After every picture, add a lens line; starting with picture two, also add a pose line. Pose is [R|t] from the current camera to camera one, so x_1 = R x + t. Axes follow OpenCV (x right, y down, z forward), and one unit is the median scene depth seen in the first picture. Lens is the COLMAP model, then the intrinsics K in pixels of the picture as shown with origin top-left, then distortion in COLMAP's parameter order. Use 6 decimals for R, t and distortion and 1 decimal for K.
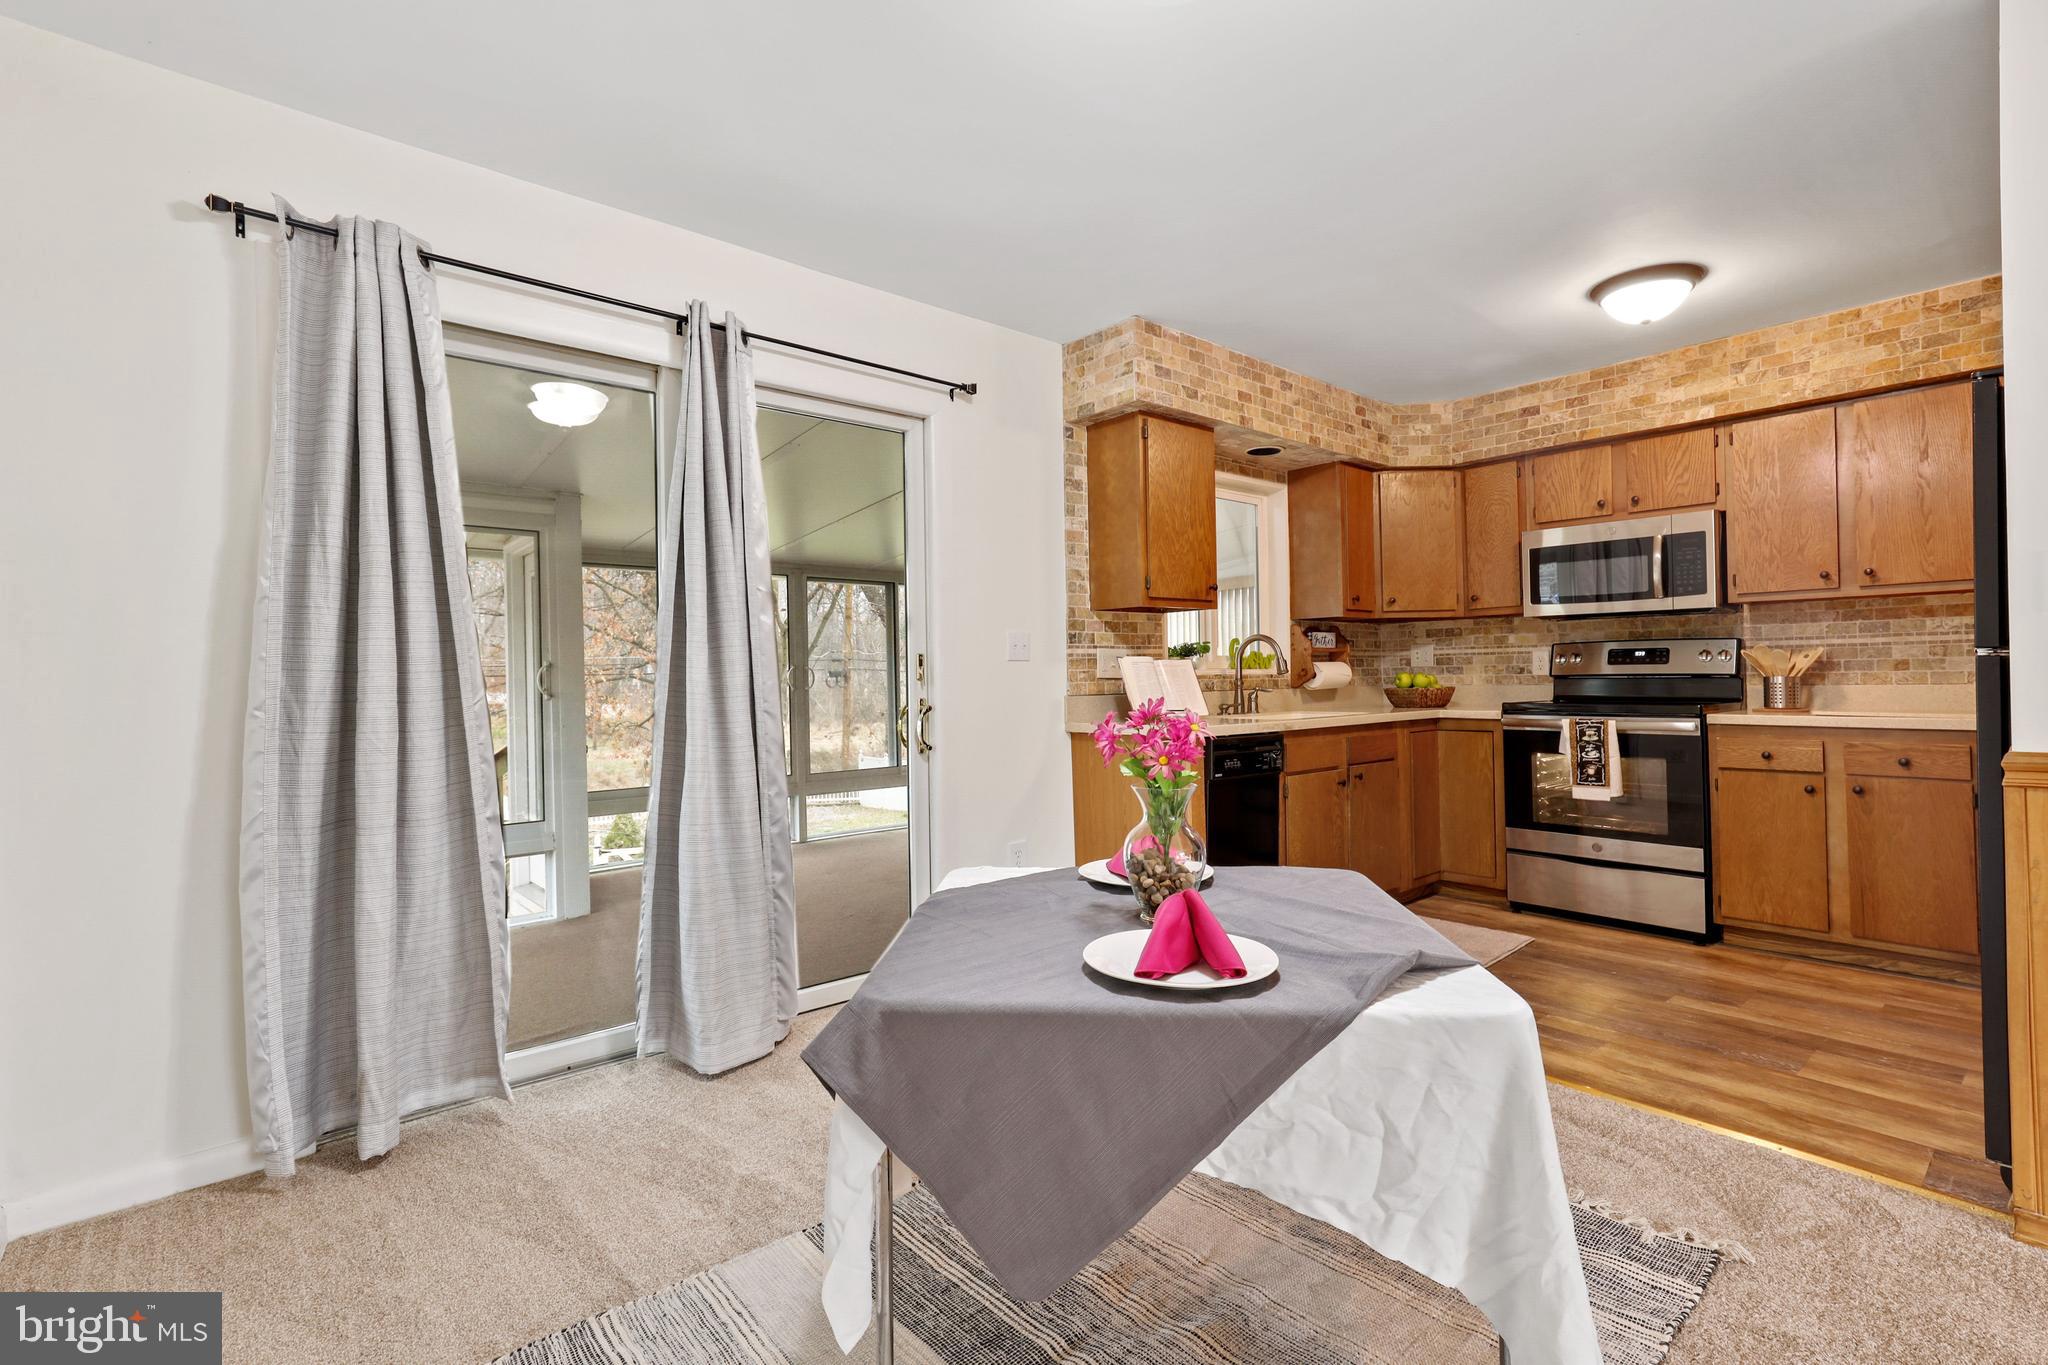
lens RADIAL K [[949.8, 0, 1021.6], [0, 949.8, 662.9], [0, 0, 1]] dist [-0.002966, -0.005537]
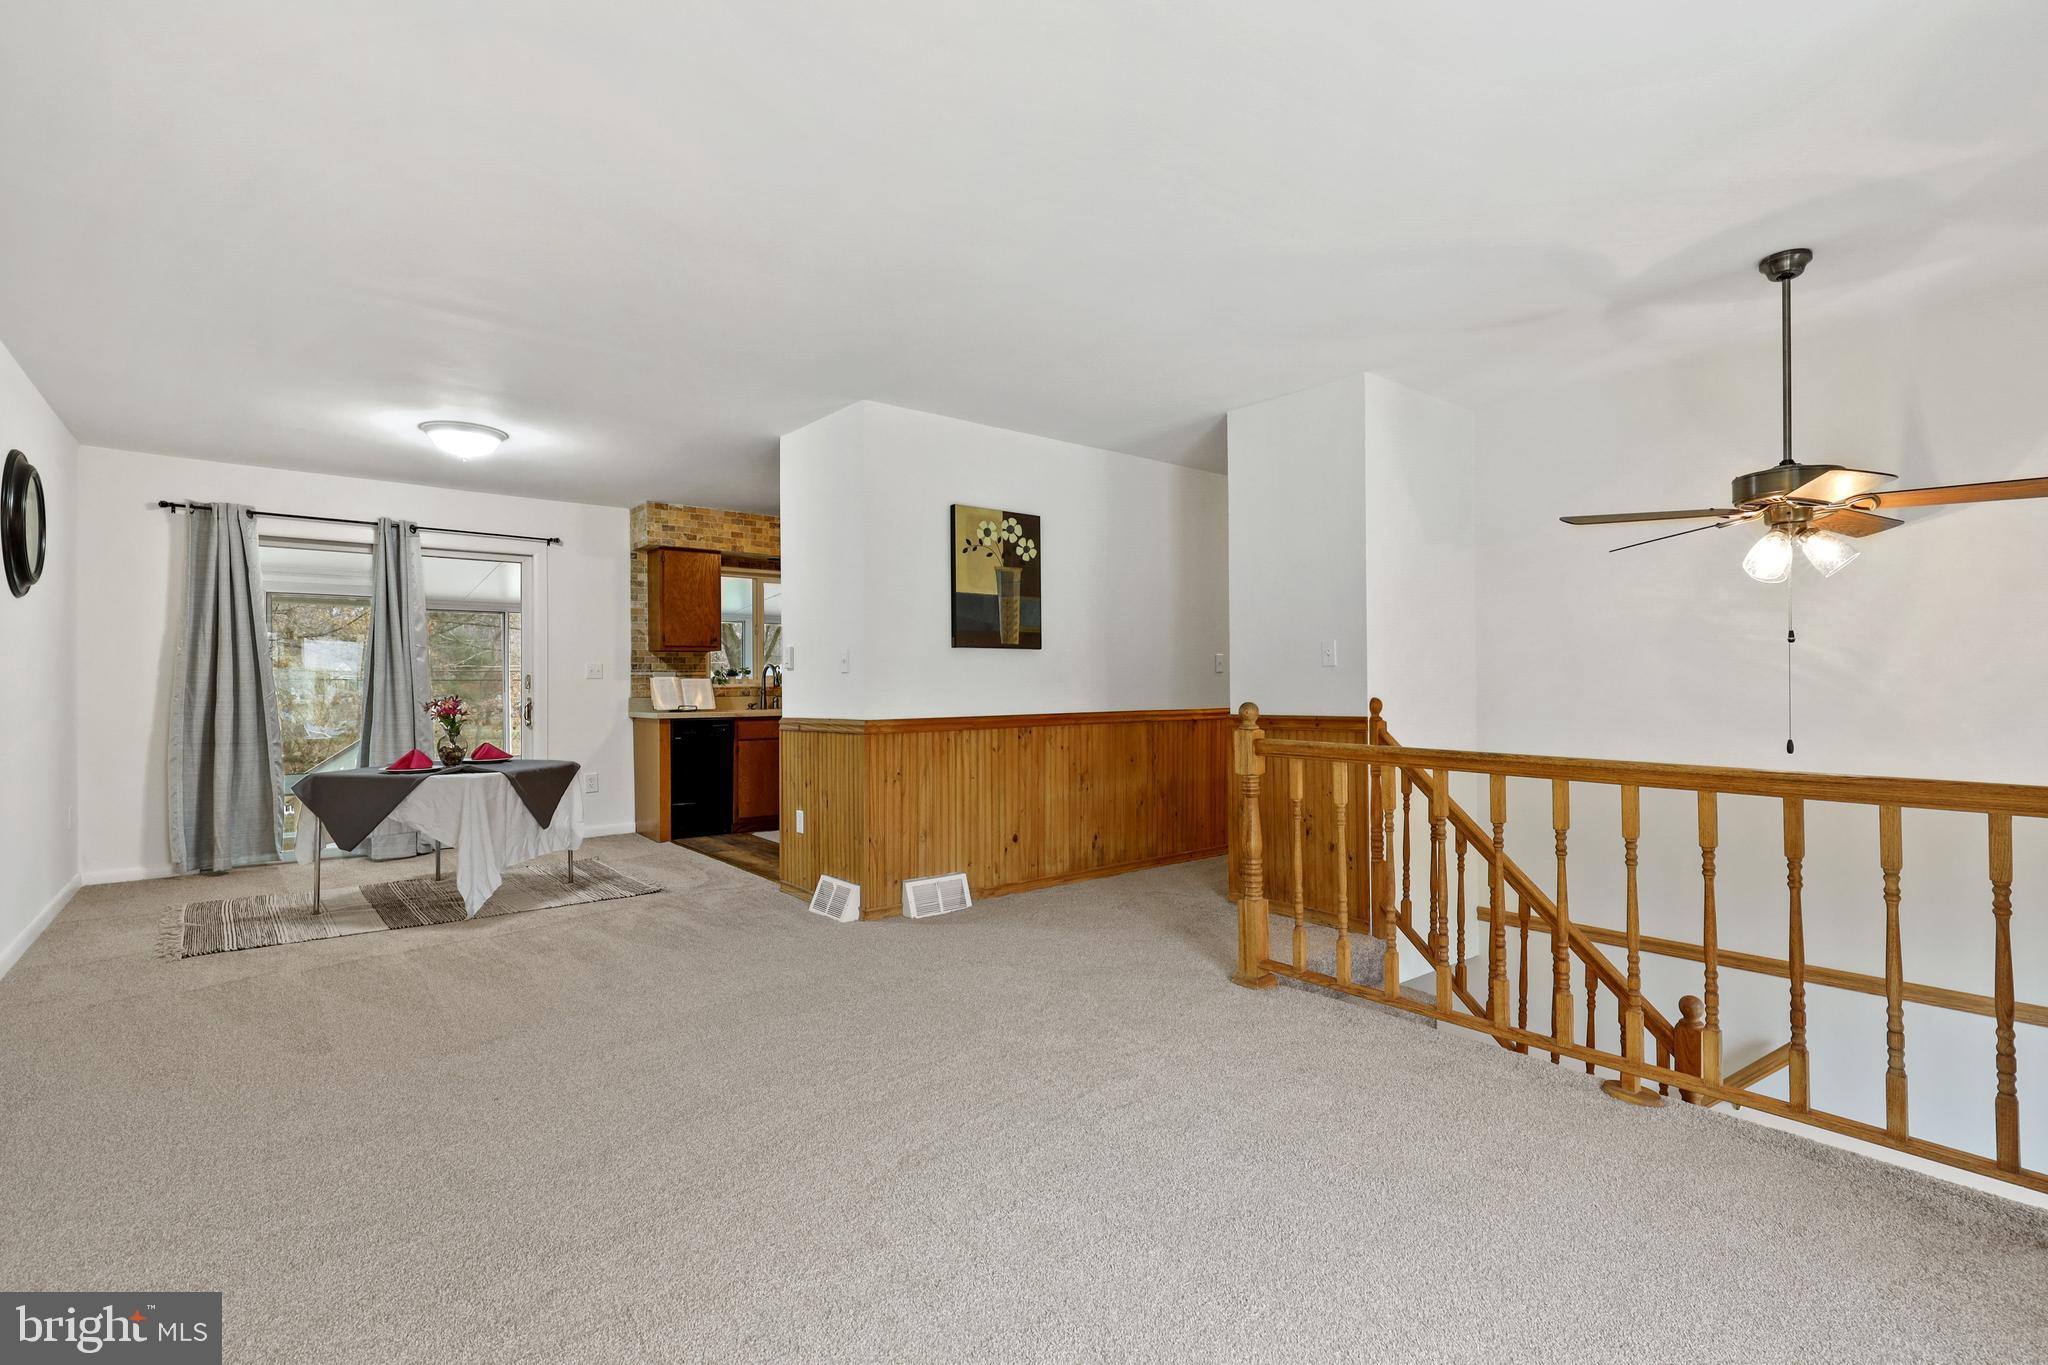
lens RADIAL K [[968.1, 0, 1038.9], [0, 968.1, 674.6], [0, 0, 1]] dist [-0.002423, -0.000150]
pose [[0.999694, 0.008270, -0.023319, 0.861965], [-0.008118, 0.999945, 0.006619, -0.028533], [0.023373, -0.006428, 0.999706, -0.849534]]
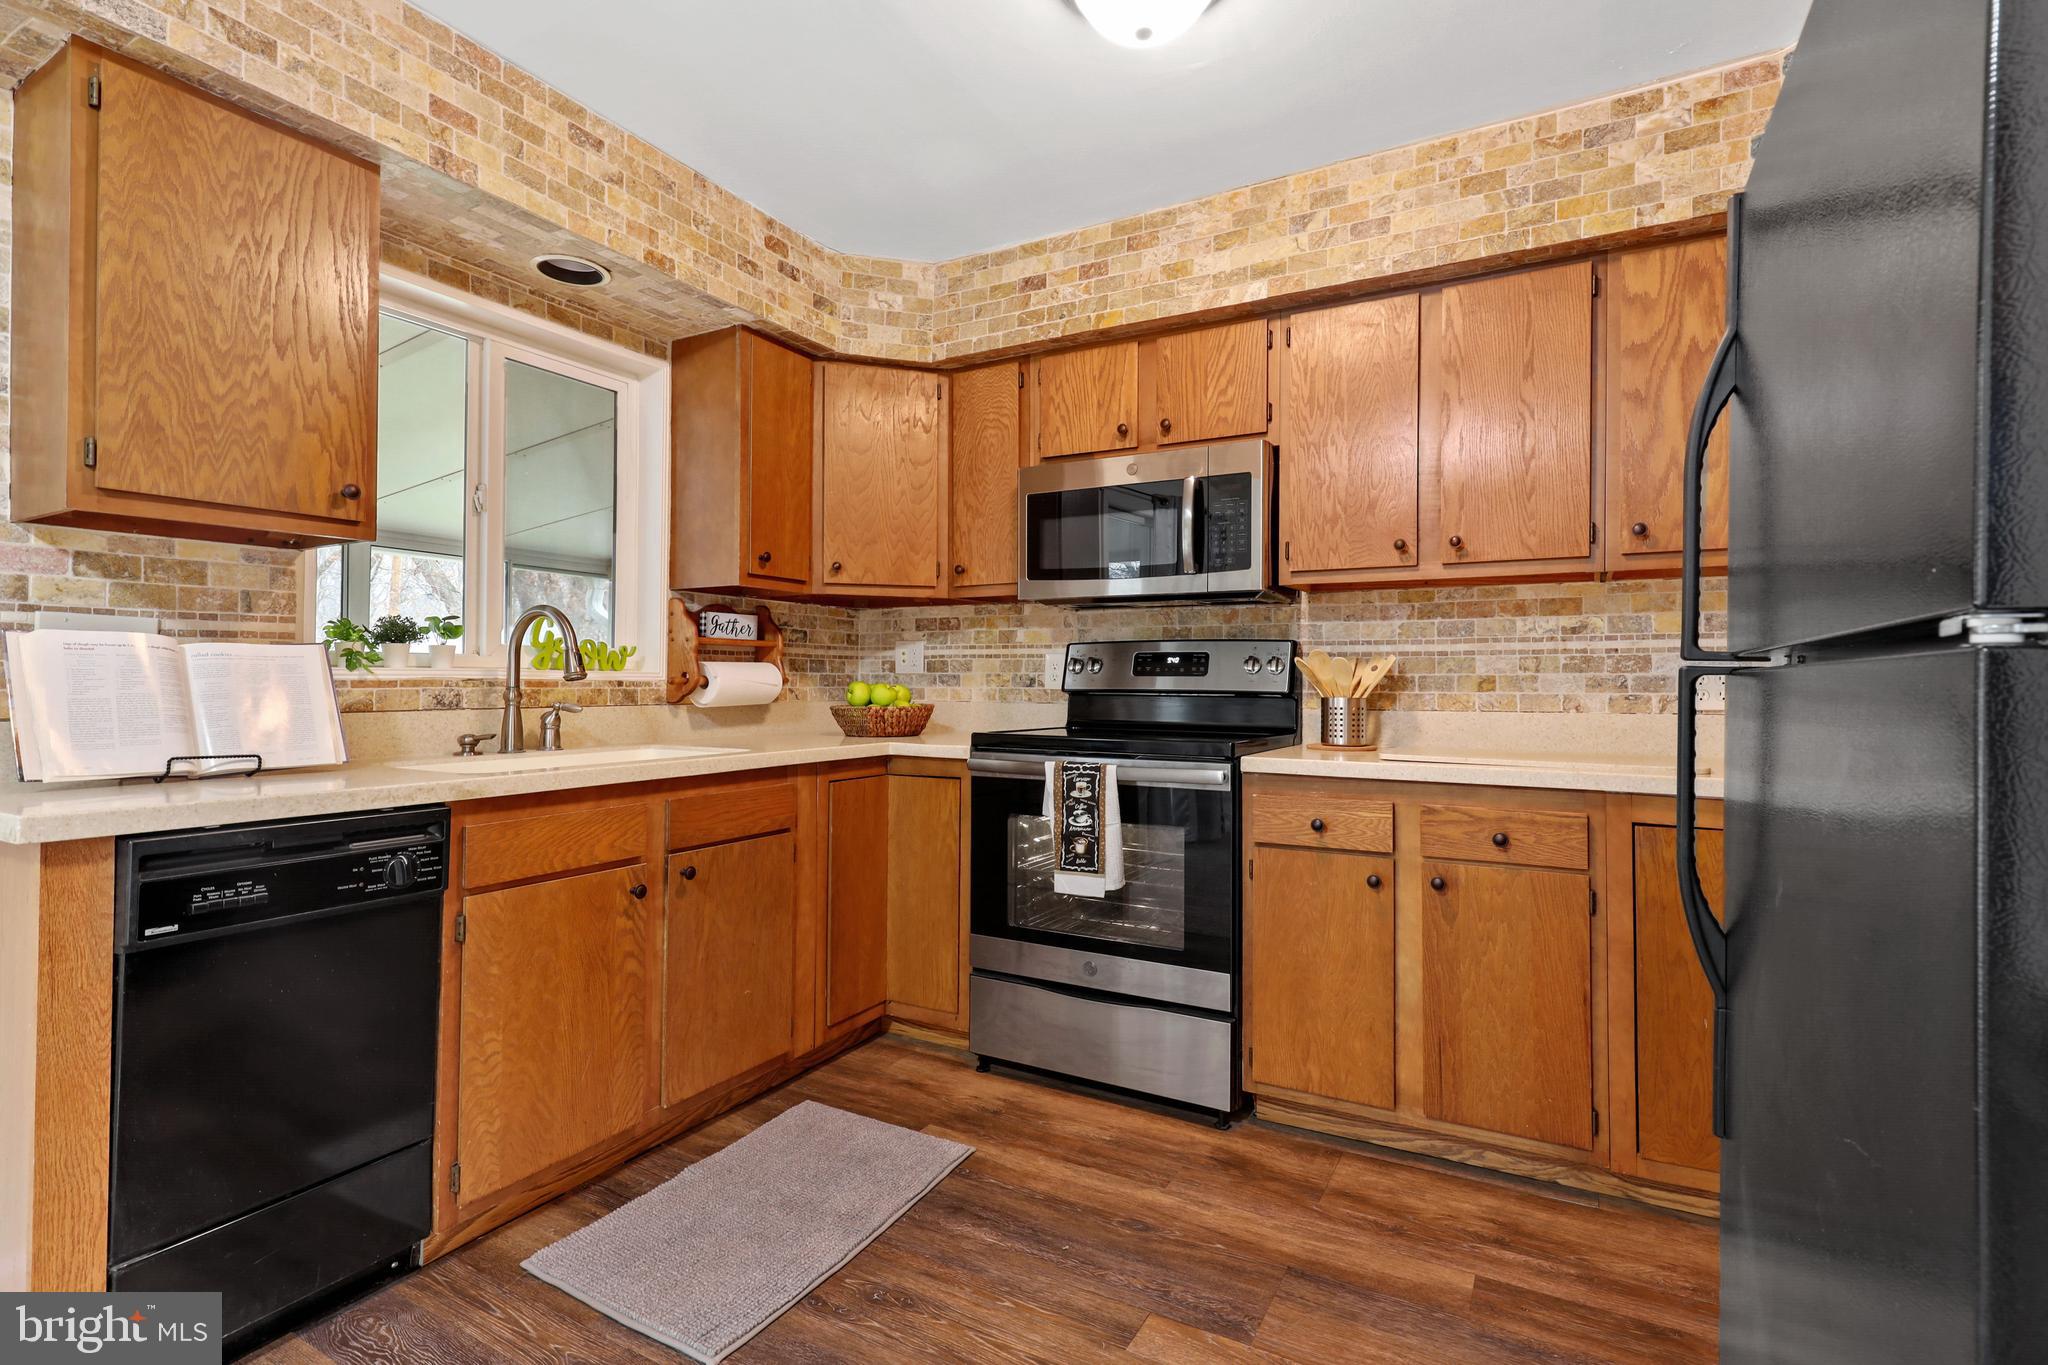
lens RADIAL K [[968.1, 0, 1038.9], [0, 968.1, 674.6], [0, 0, 1]] dist [-0.002423, -0.000150]
pose [[0.935661, 0.021474, 0.352247, 0.349626], [-0.023322, 0.999728, 0.001002, 0.002420], [-0.352130, -0.009153, 0.935906, 0.421665]]
